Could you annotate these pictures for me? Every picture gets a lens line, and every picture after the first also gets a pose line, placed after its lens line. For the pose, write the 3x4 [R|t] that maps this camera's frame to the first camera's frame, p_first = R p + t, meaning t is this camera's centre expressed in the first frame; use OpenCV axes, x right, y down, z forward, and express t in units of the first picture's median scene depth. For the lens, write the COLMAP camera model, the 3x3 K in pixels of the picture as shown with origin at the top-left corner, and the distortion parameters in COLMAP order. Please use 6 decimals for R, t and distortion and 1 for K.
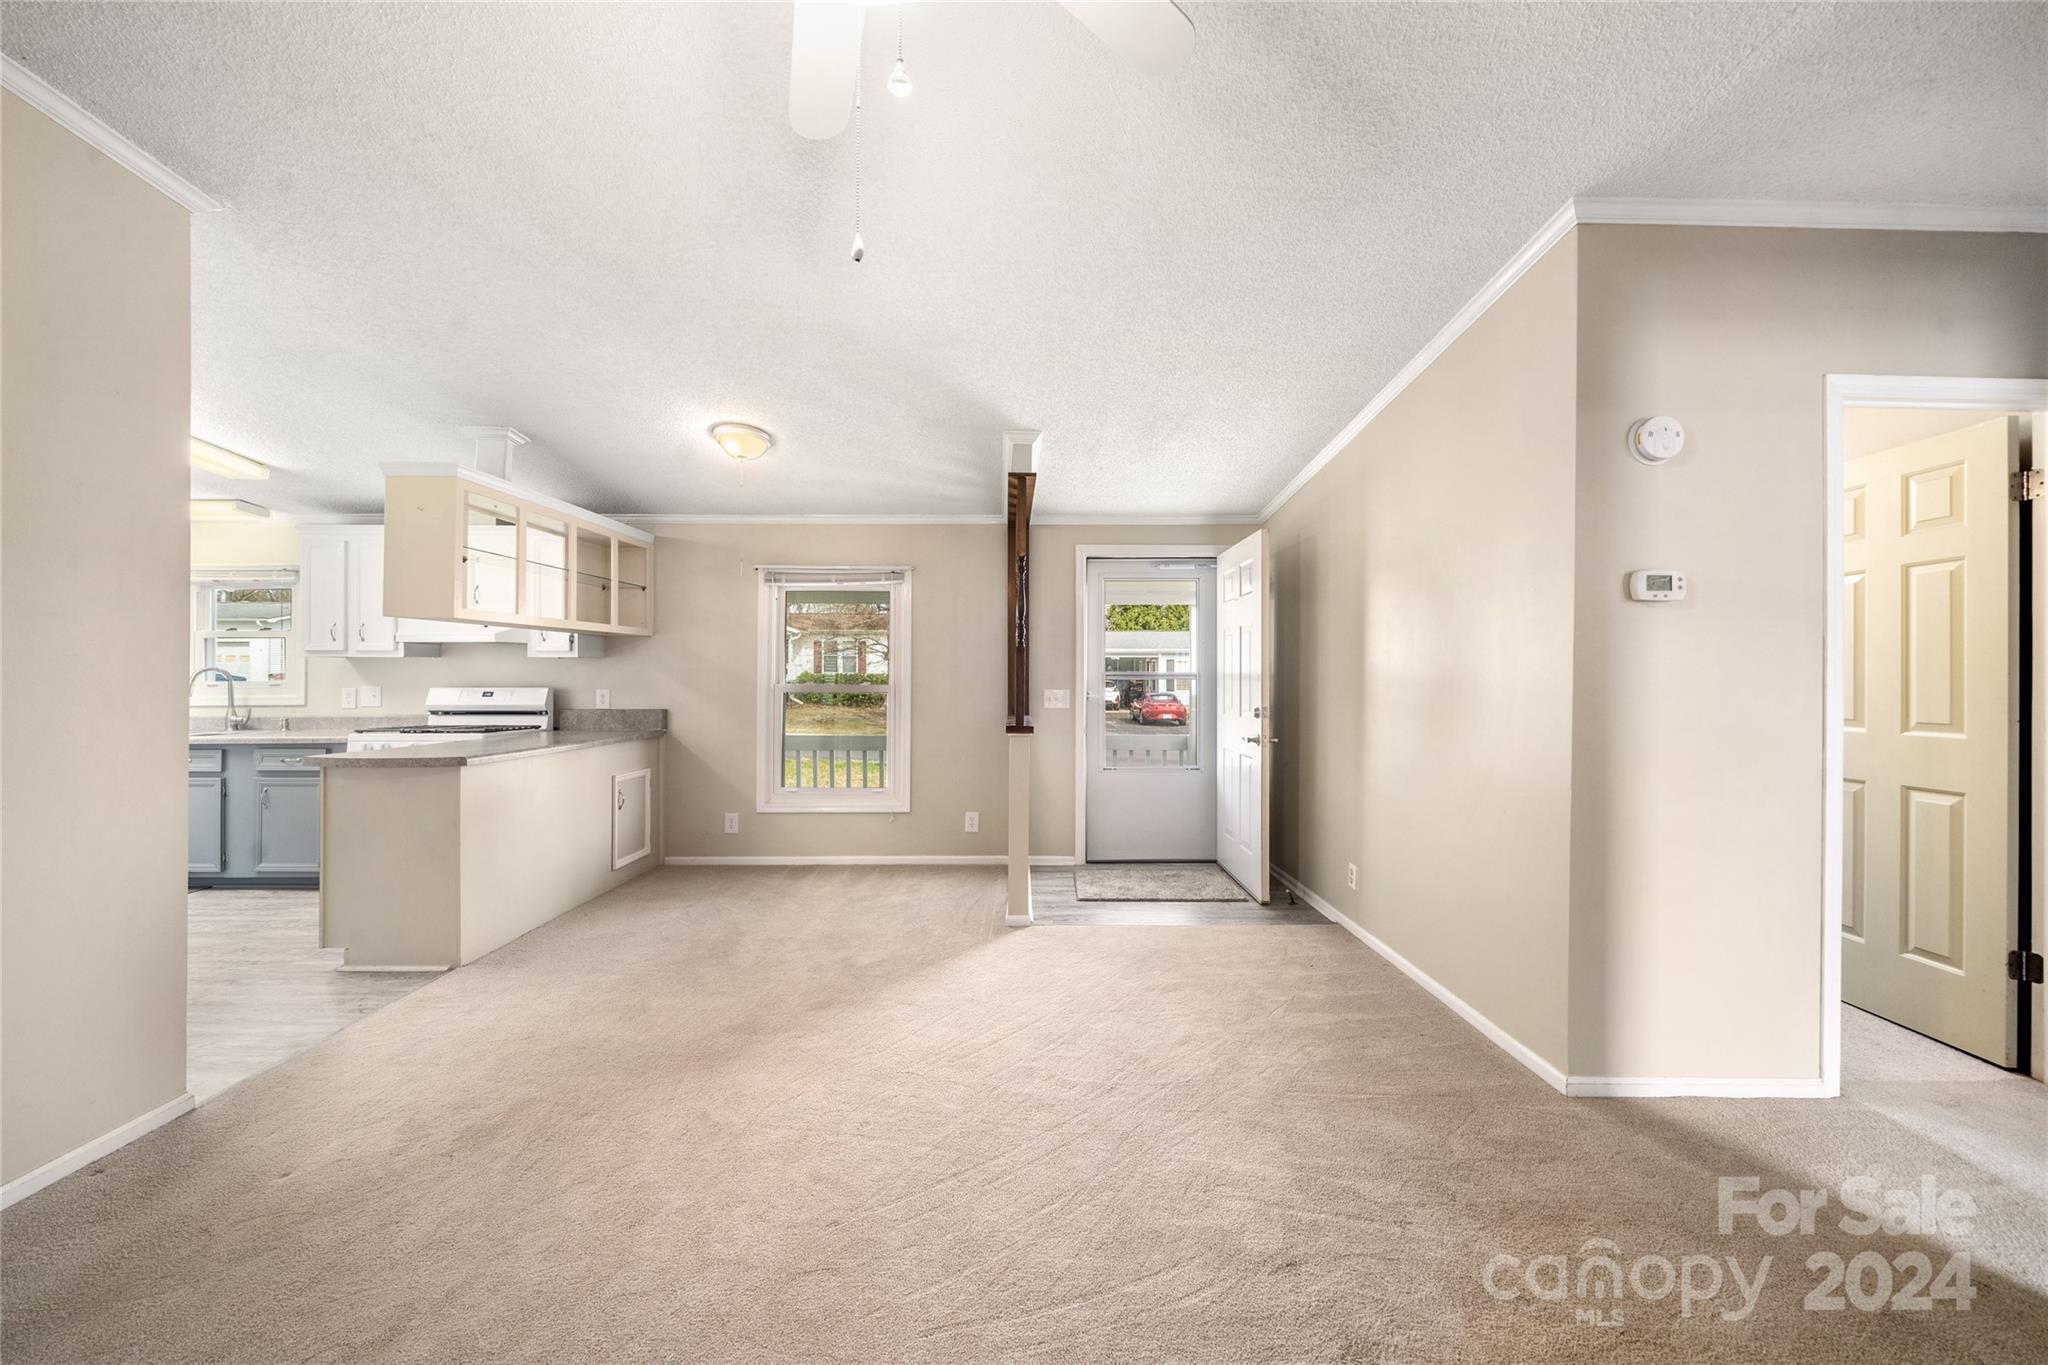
lens RADIAL K [[777.4, 0, 1058.6], [0, 777.4, 674.2], [0, 0, 1]] dist [-0.005746, 0.000727]
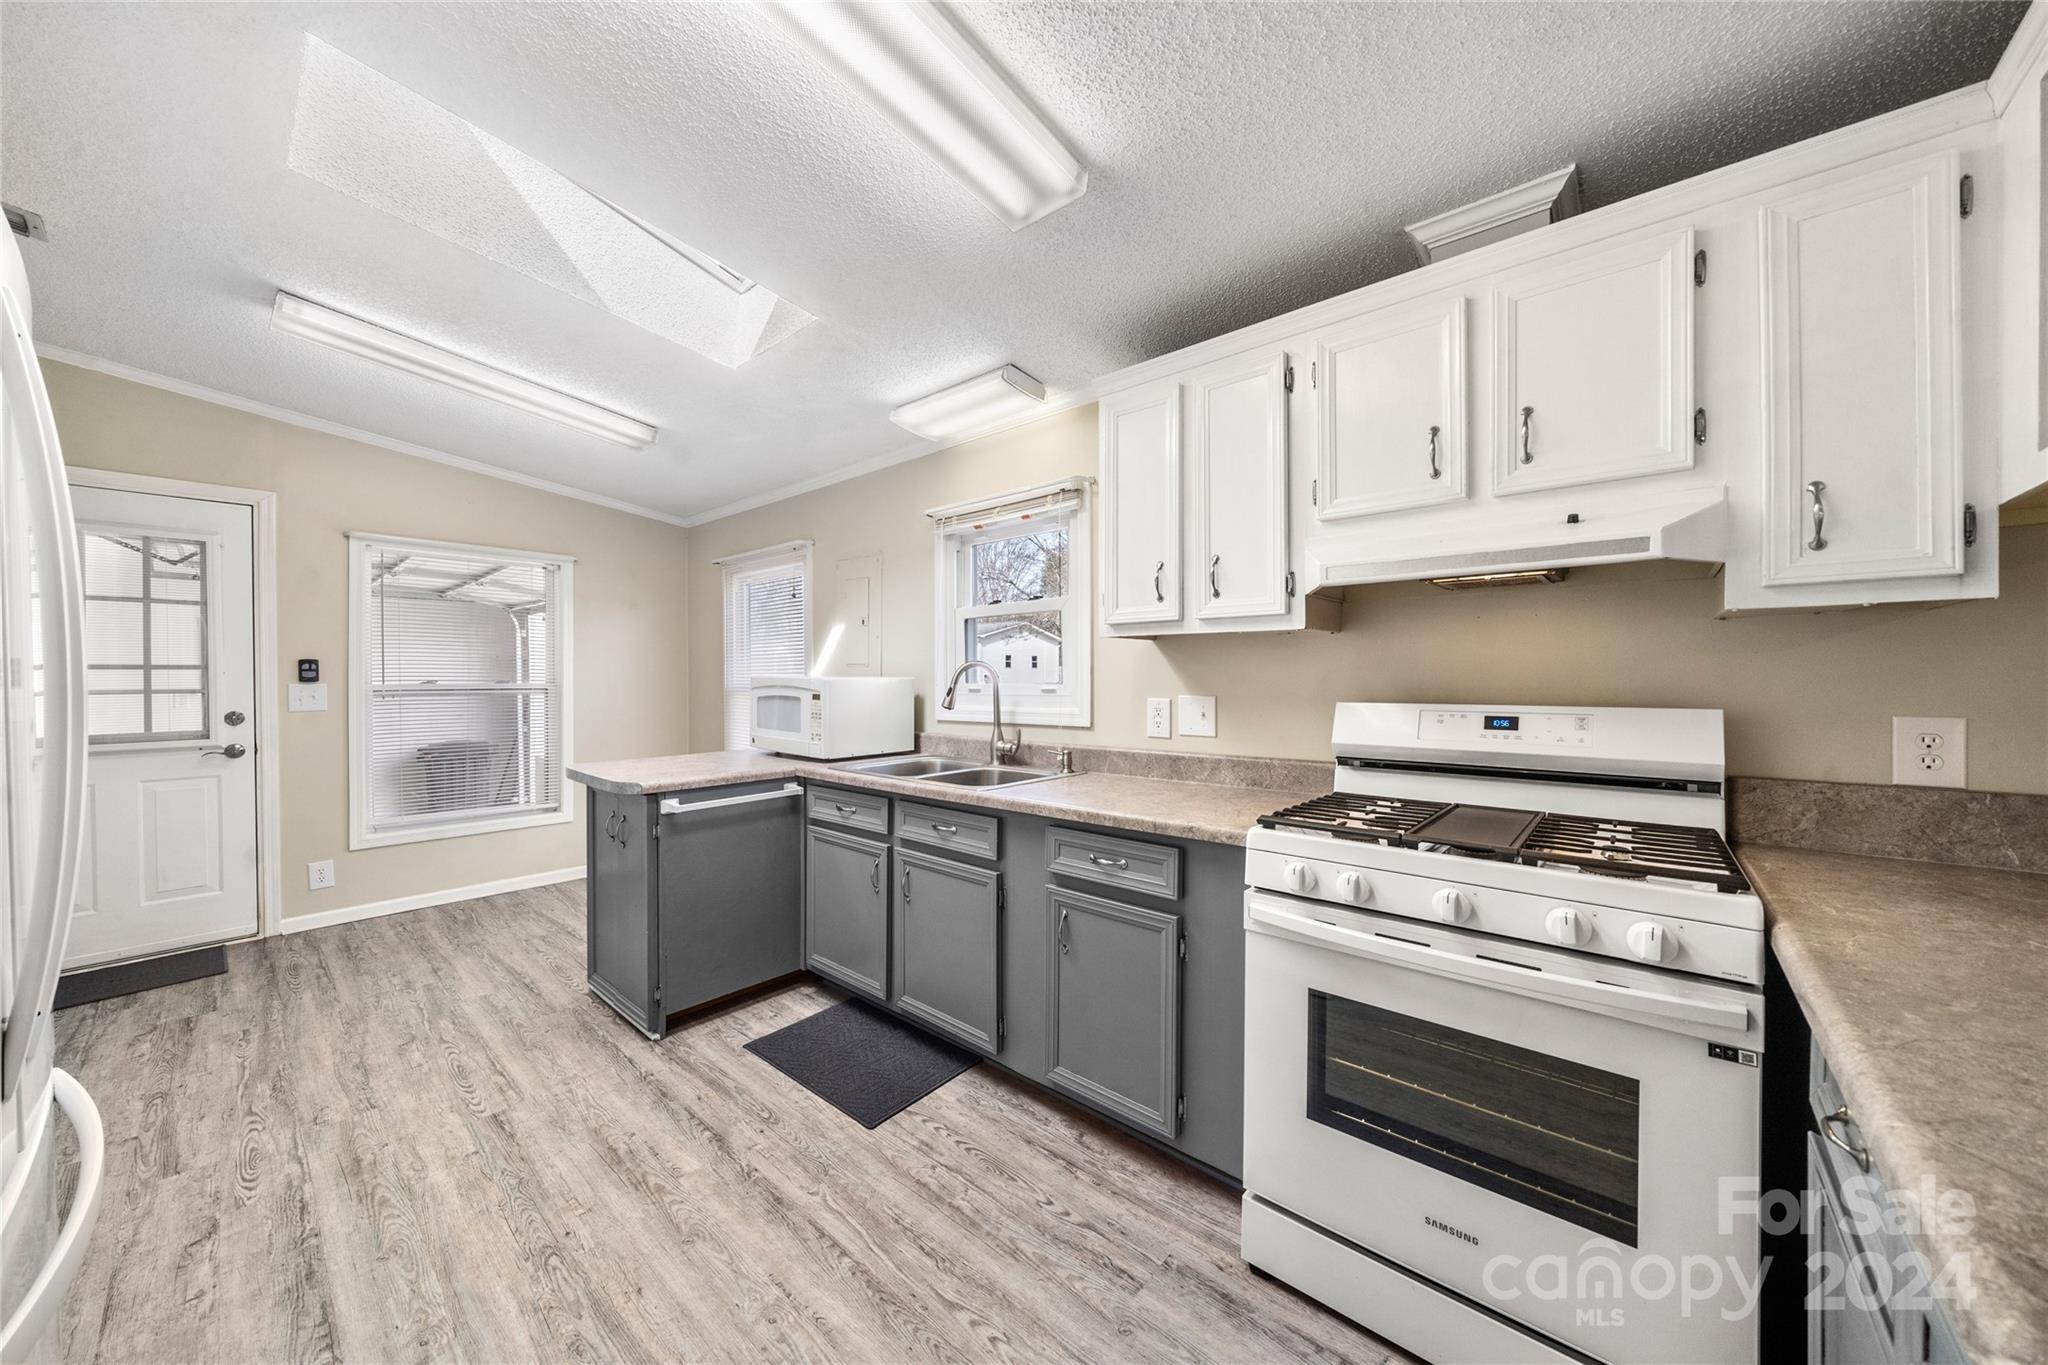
lens RADIAL K [[713.5, 0, 1023.1], [0, 713.5, 679.2], [0, 0, 1]] dist [-0.007120, 0.000652]
pose [[0.747395, 0.001917, -0.664377, -0.680574], [0.002593, 0.999980, 0.005802, 0.002283], [0.664375, -0.006059, 0.747375, 0.592423]]
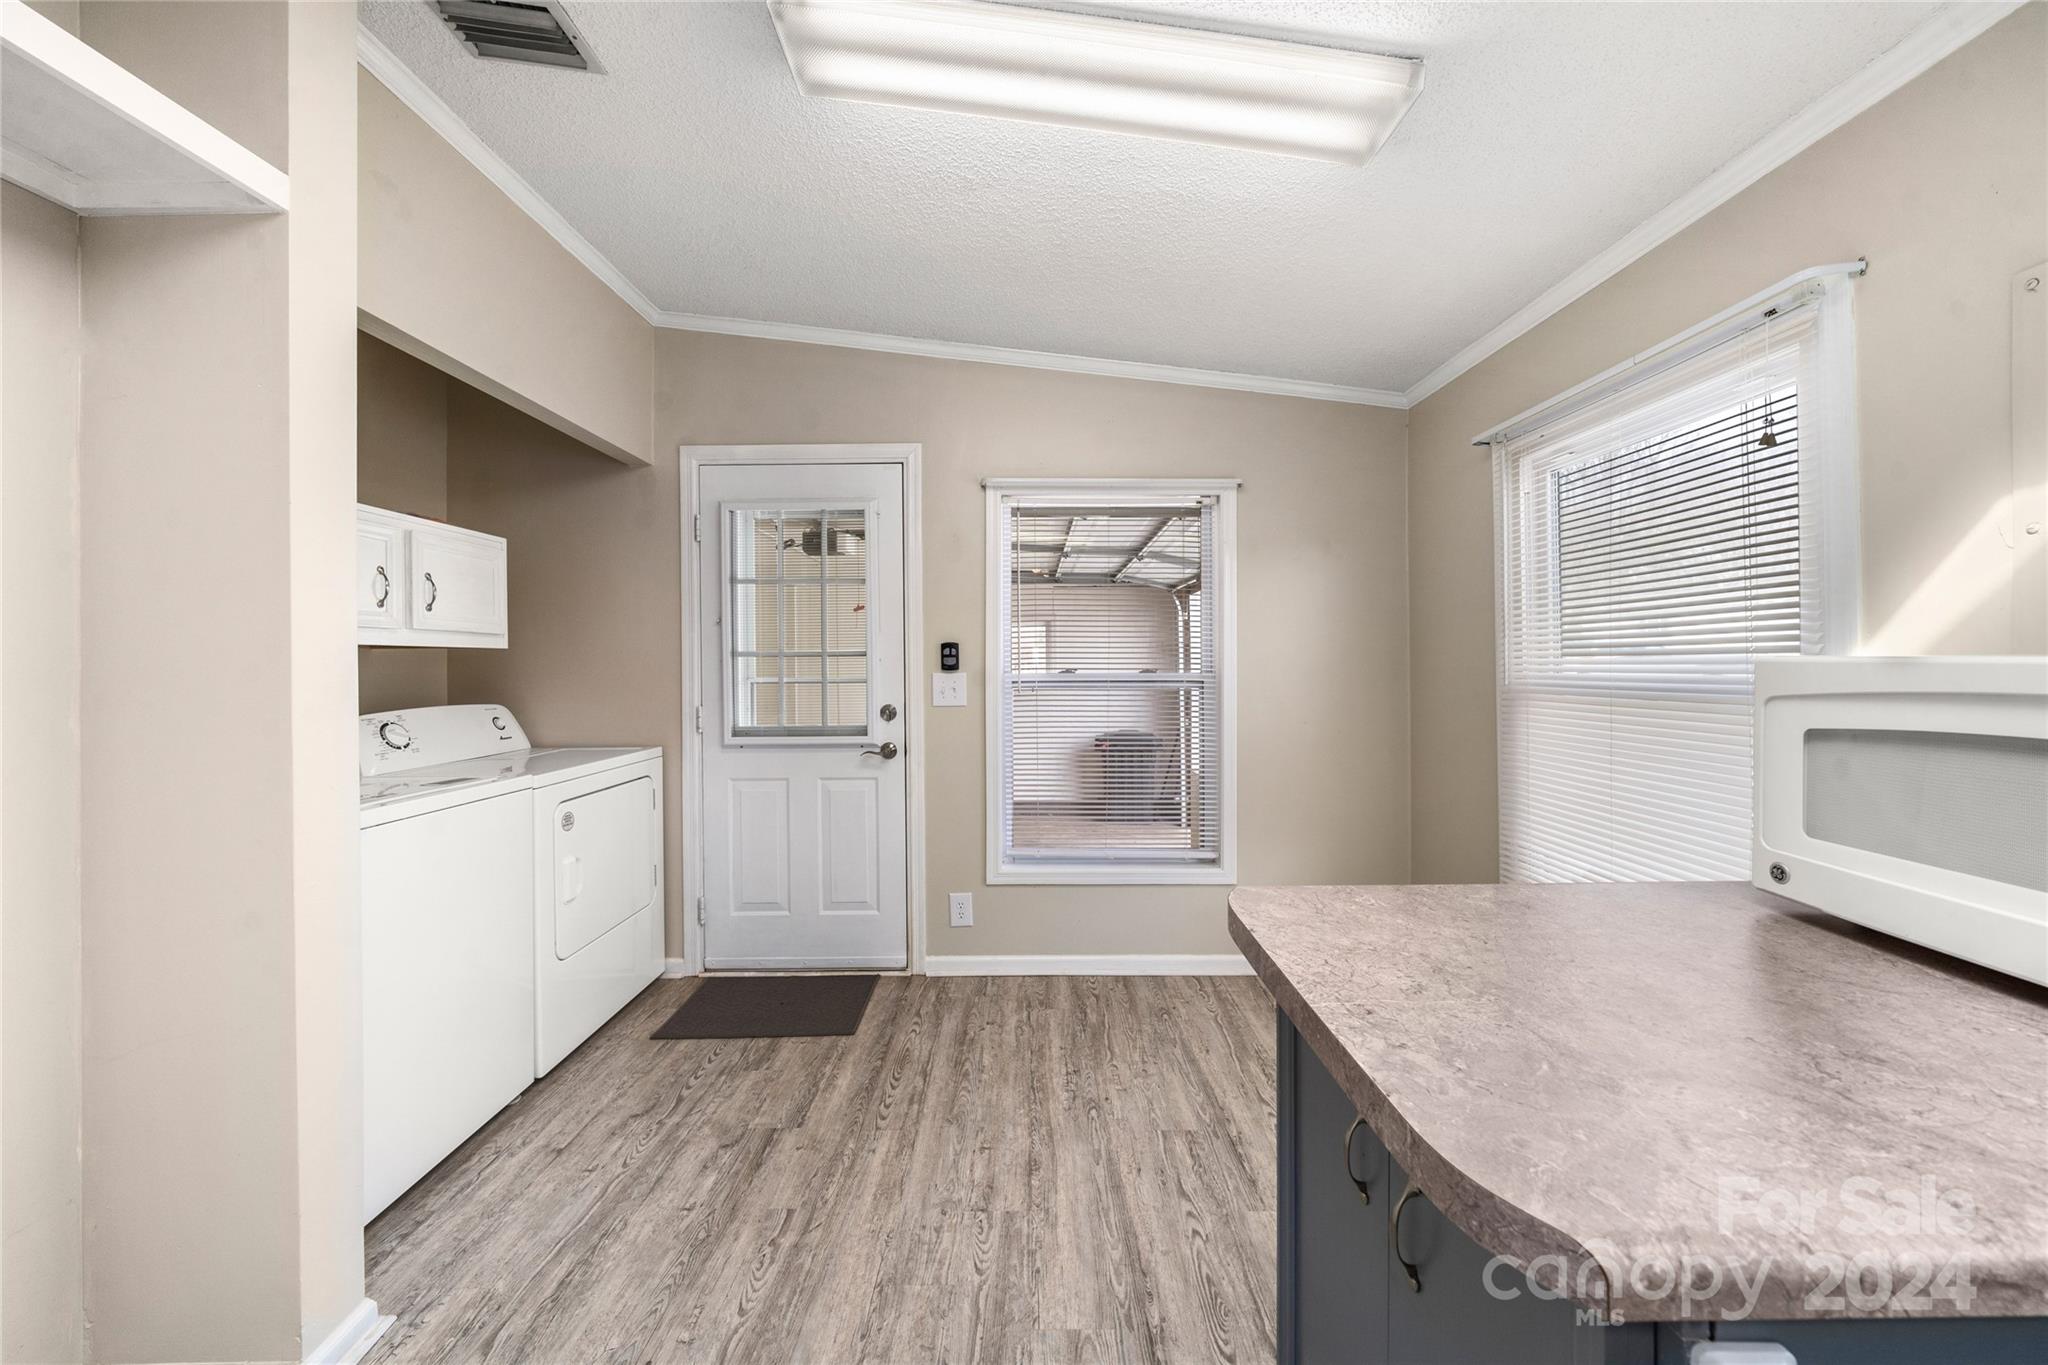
lens RADIAL K [[713.5, 0, 1030.6], [0, 713.5, 663.7], [0, 0, 1]] dist [-0.007120, 0.000652]
pose [[0.005961, -0.001719, -0.999981, -1.103876], [0.006555, 0.999977, -0.001680, 0.003189], [0.999961, -0.006545, 0.005972, 0.709835]]
